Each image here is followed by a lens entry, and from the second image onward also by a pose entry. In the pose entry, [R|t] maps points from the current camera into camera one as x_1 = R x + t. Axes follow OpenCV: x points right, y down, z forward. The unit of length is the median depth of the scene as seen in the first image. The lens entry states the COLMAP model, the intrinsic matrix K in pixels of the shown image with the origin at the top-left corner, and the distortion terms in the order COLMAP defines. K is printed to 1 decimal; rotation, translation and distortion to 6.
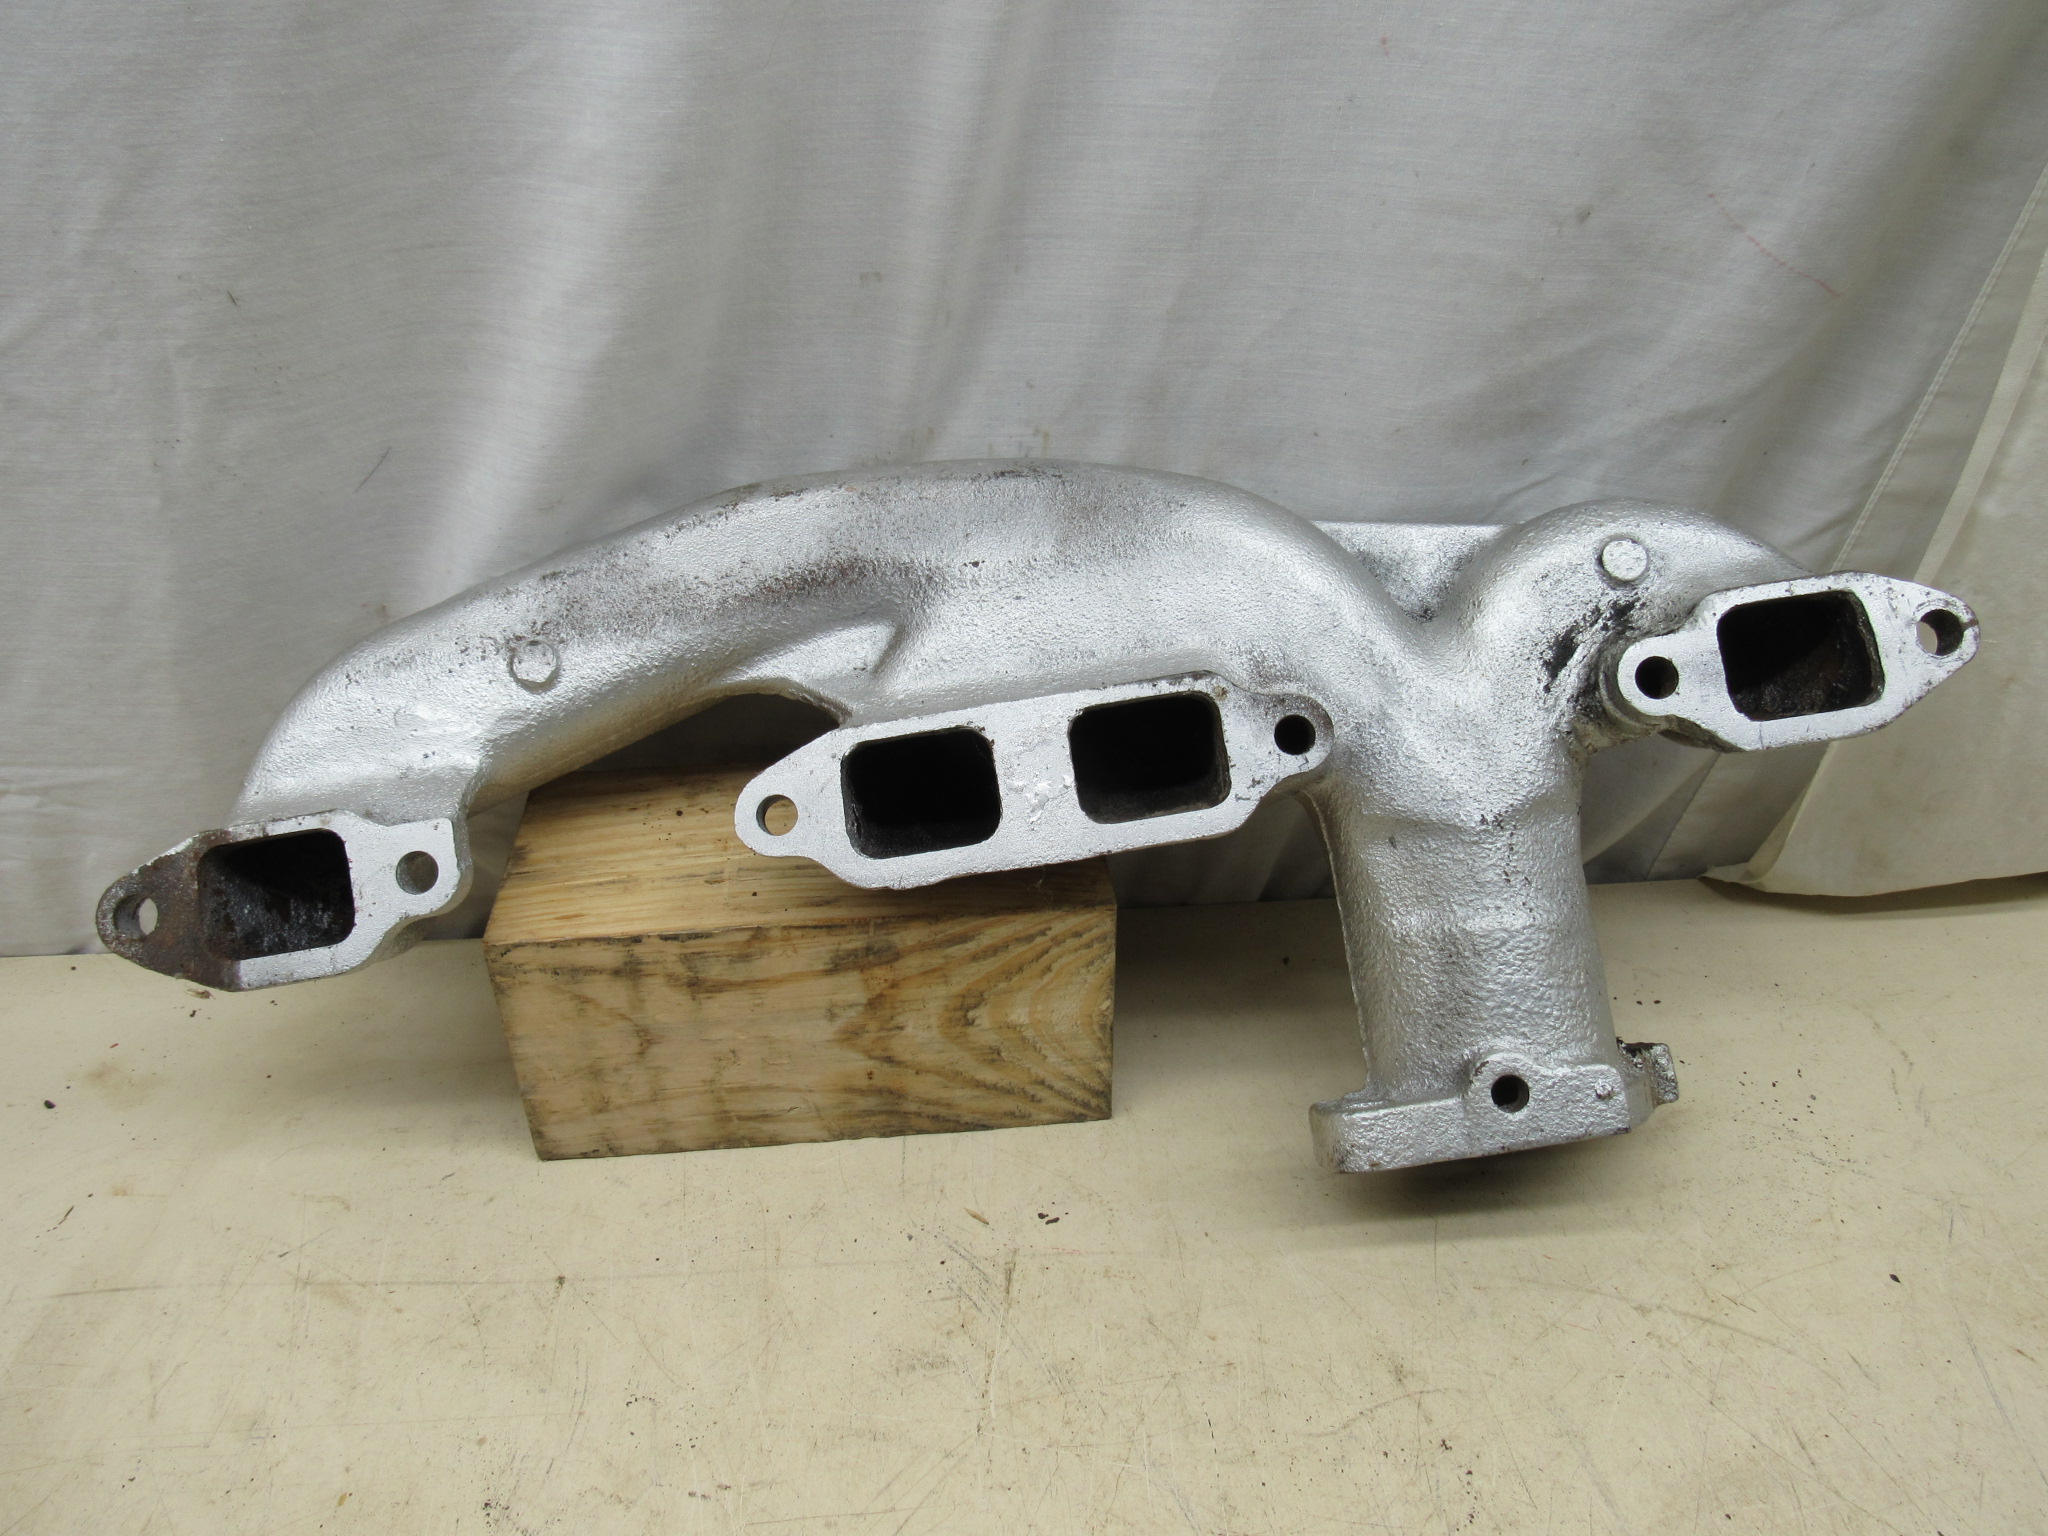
lens RADIAL K [[1550.5, 0, 1020.7], [0, 1550.5, 780.8], [0, 0, 1]] dist [-0.016464, -0.003783]
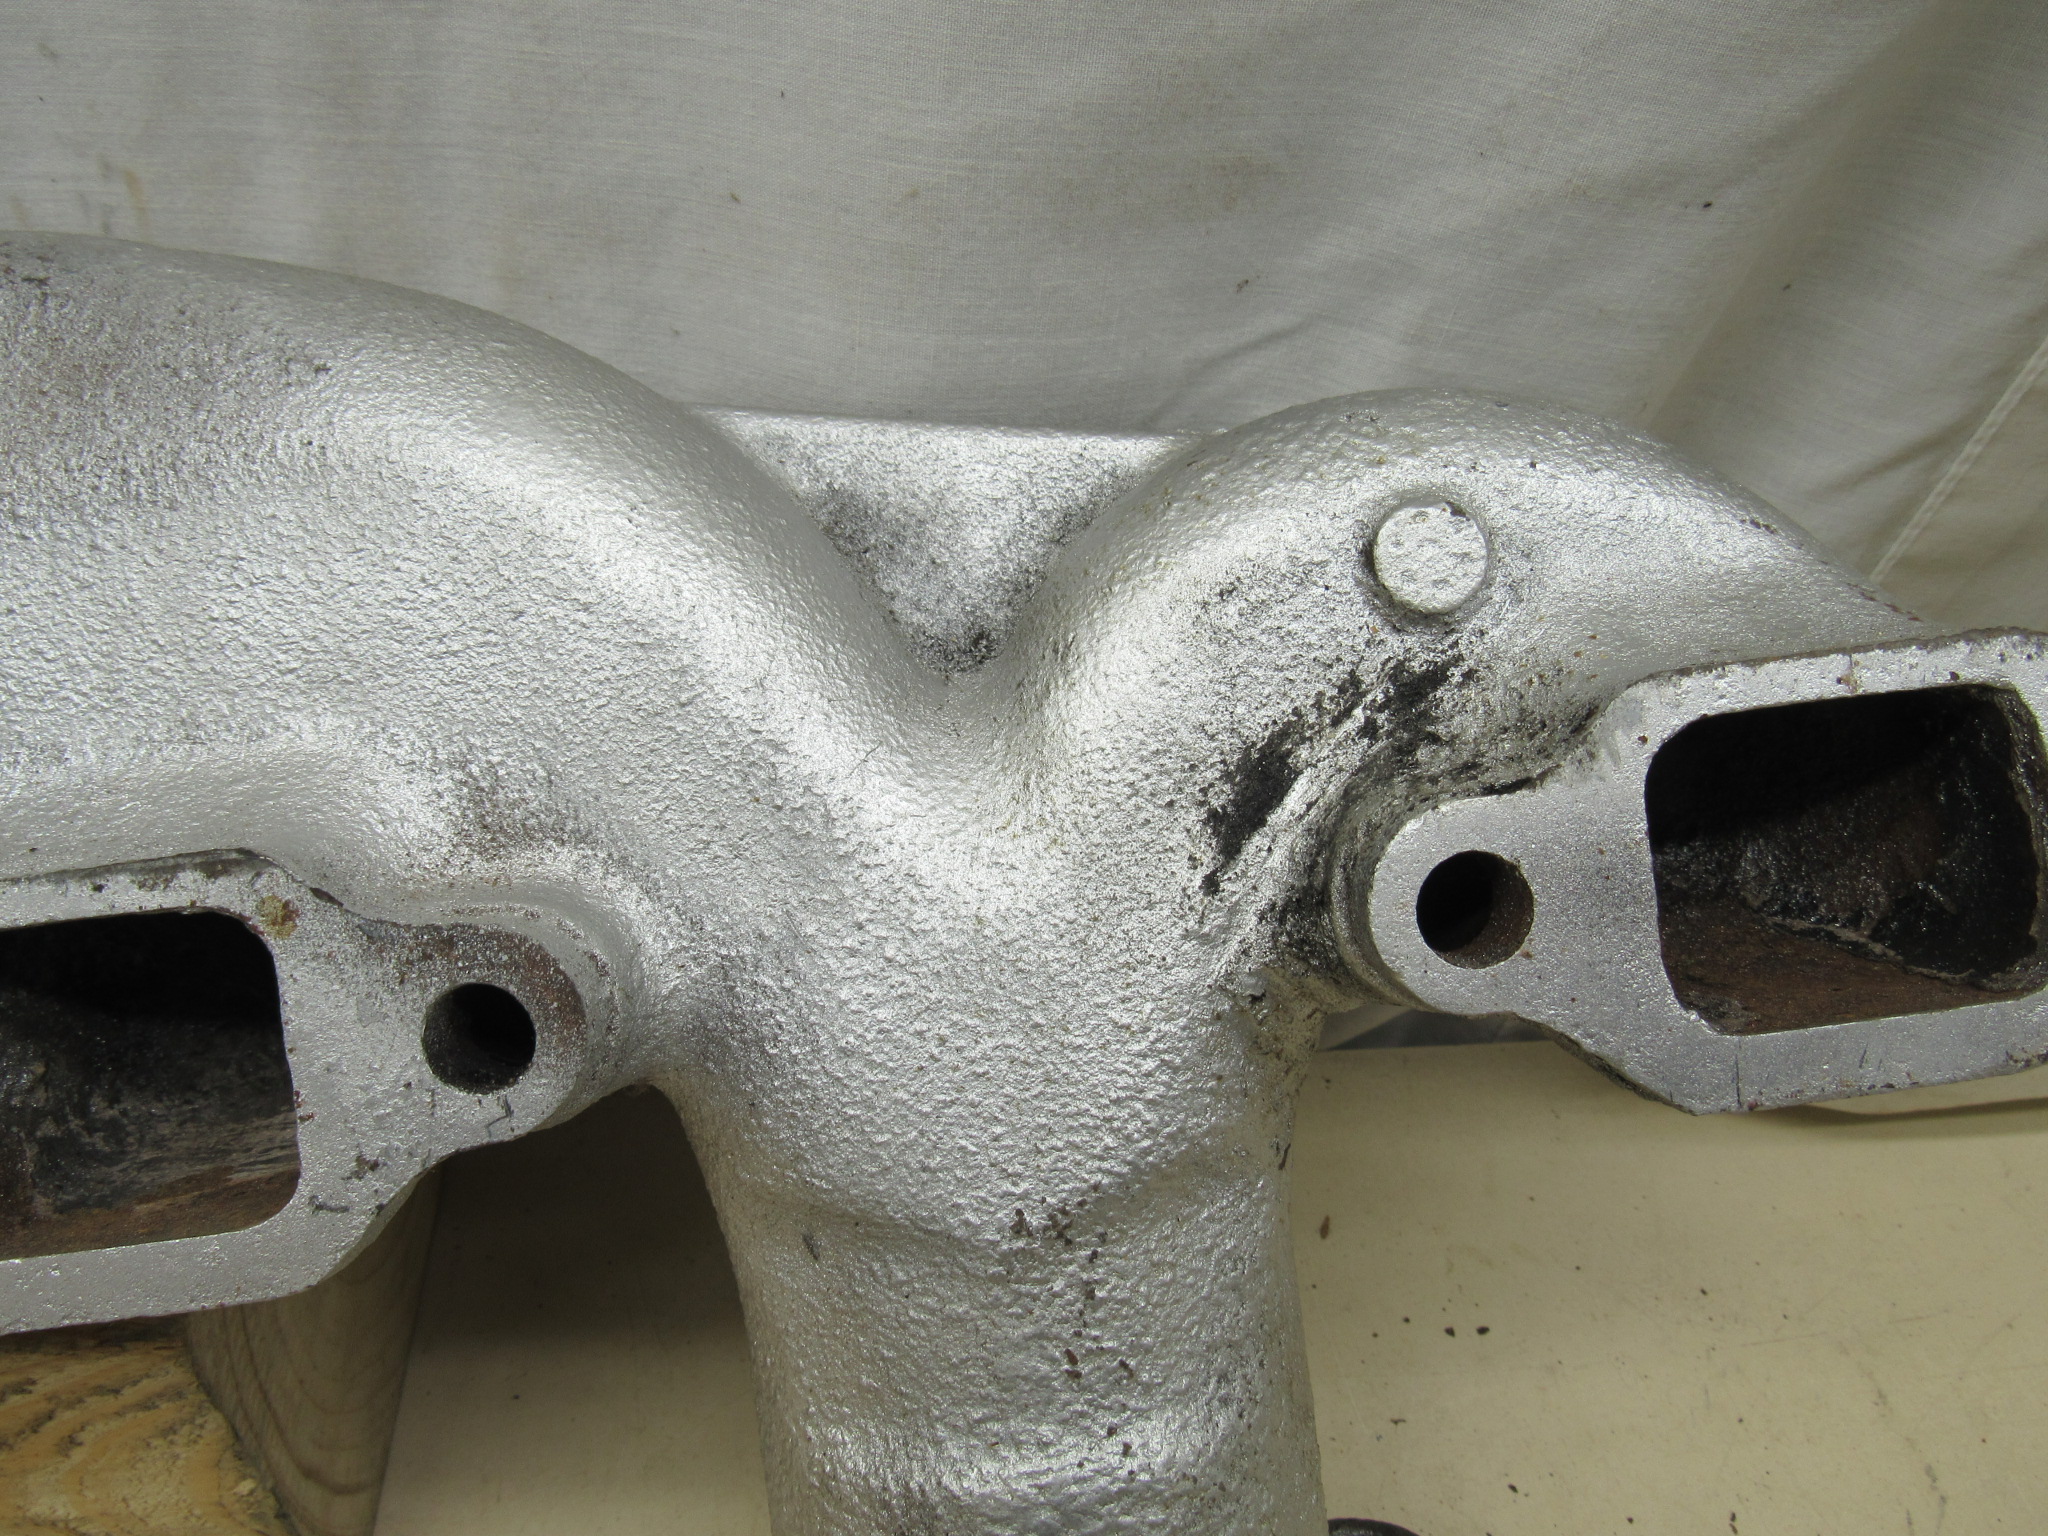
lens RADIAL K [[1550.5, 0, 1011.2], [0, 1550.5, 772.9], [0, 0, 1]] dist [-0.016464, -0.003783]
pose [[0.998774, 0.029087, 0.040045, 0.271076], [-0.033751, 0.992053, 0.121208, -0.132859], [-0.036201, -0.122411, 0.991819, 0.609588]]
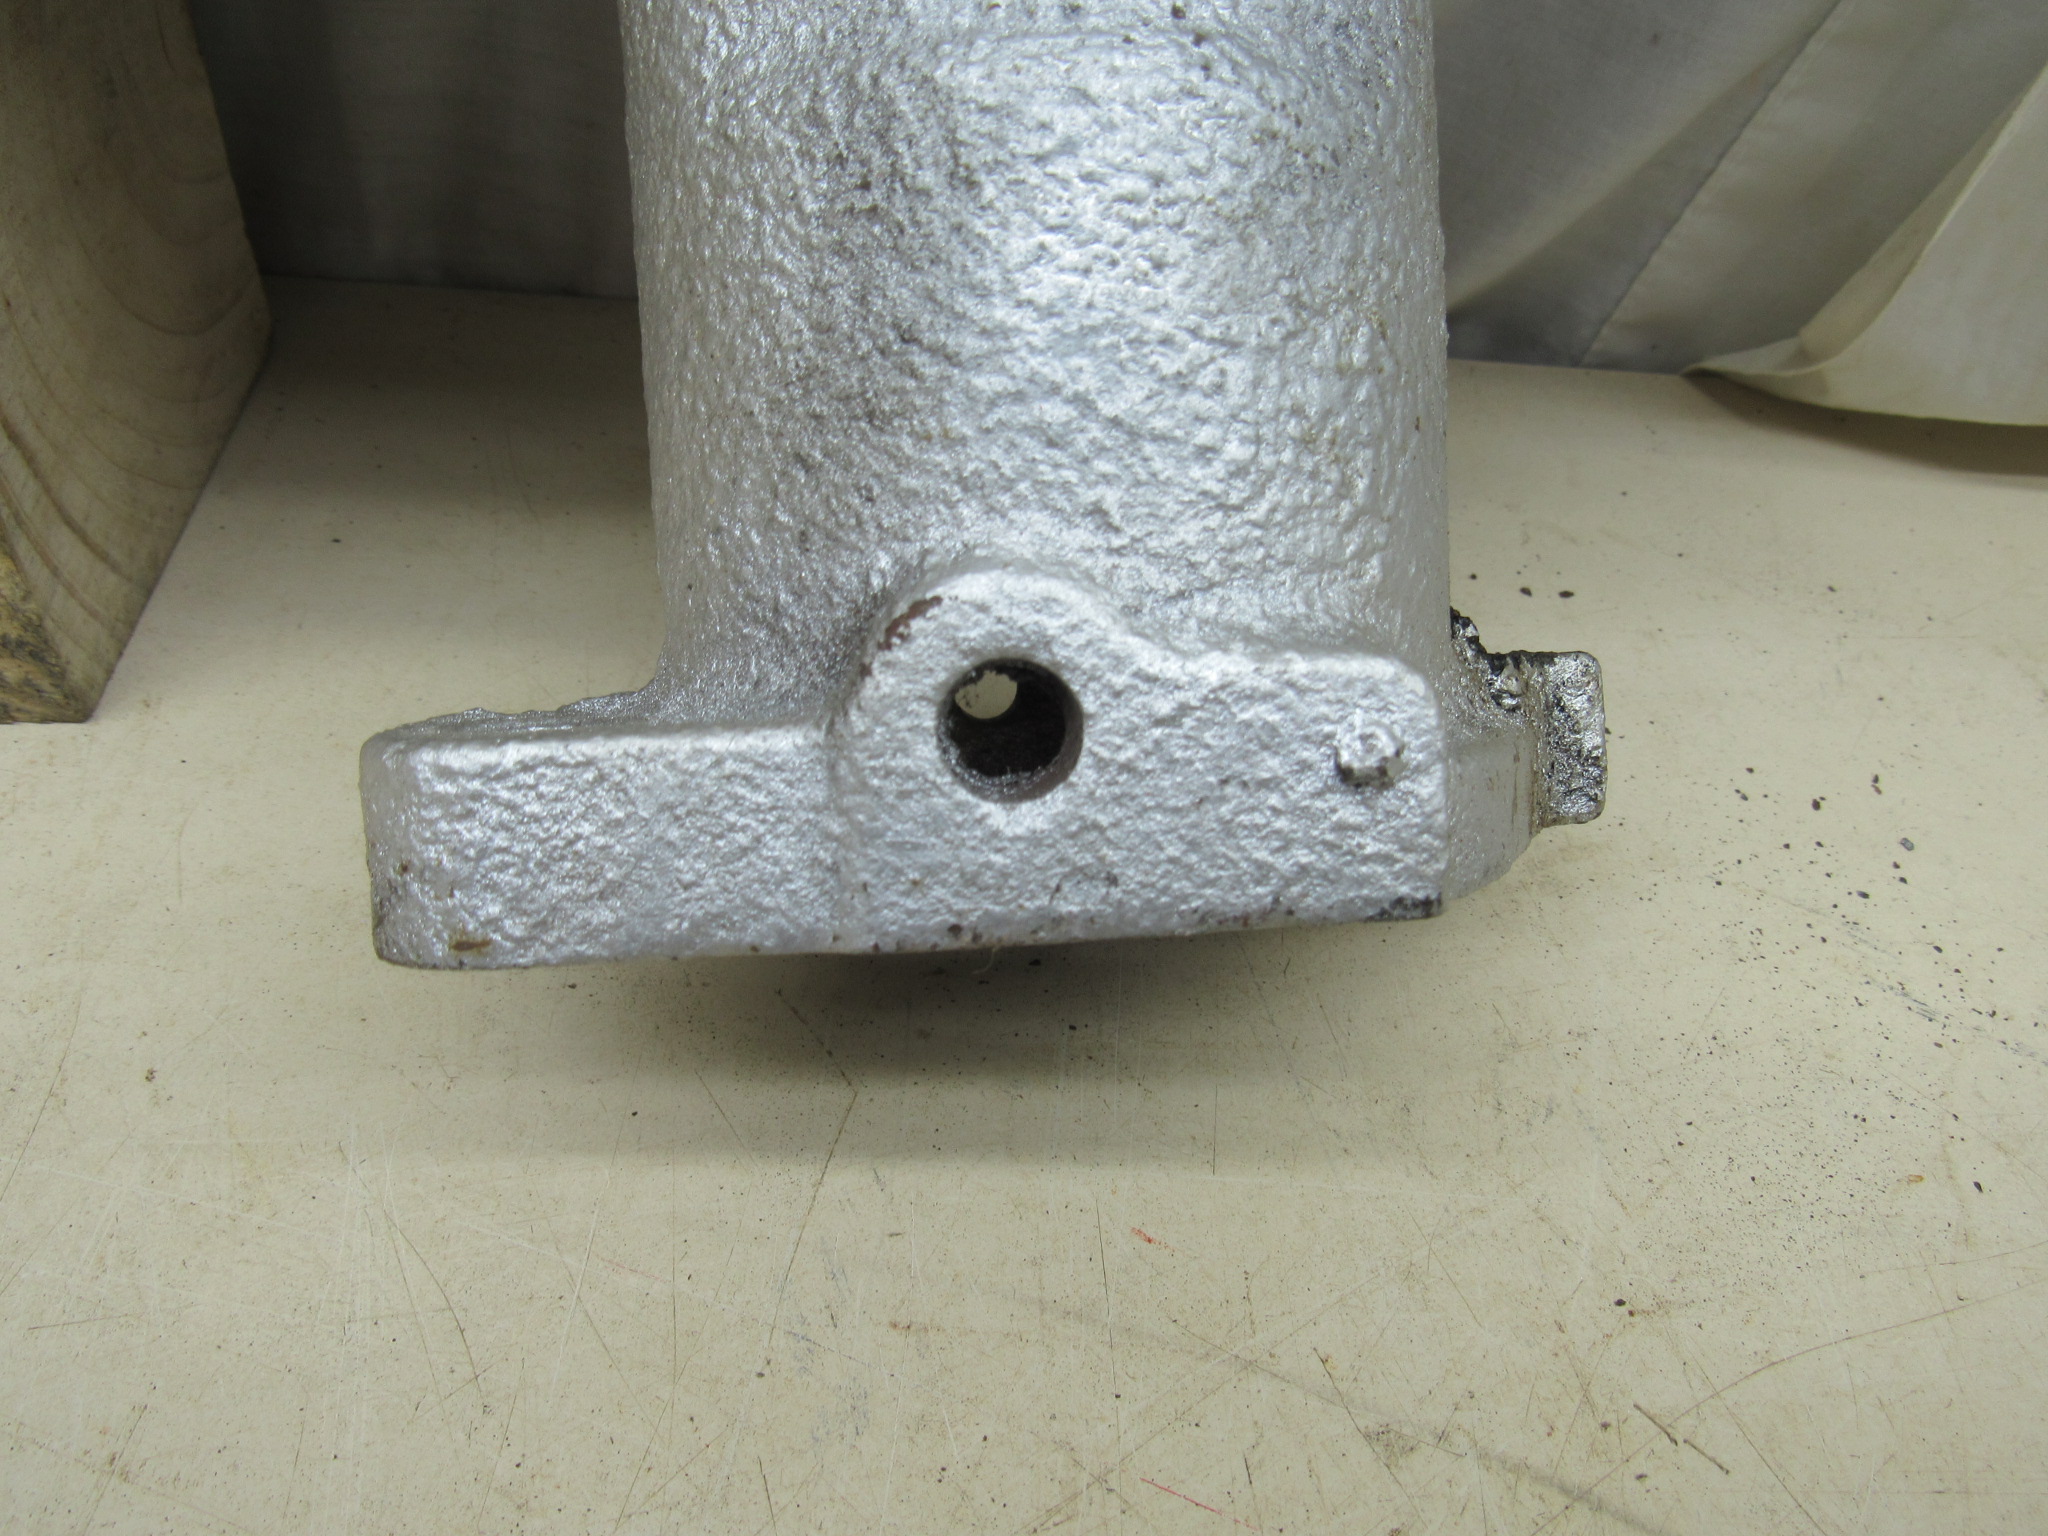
lens RADIAL K [[1550.5, 0, 1018.4], [0, 1550.5, 769.2], [0, 0, 1]] dist [-0.016464, -0.003783]
pose [[0.992362, 0.094655, 0.079108, 0.282962], [-0.108744, 0.974008, 0.198701, 0.149018], [-0.058244, -0.205786, 0.976862, 0.707828]]
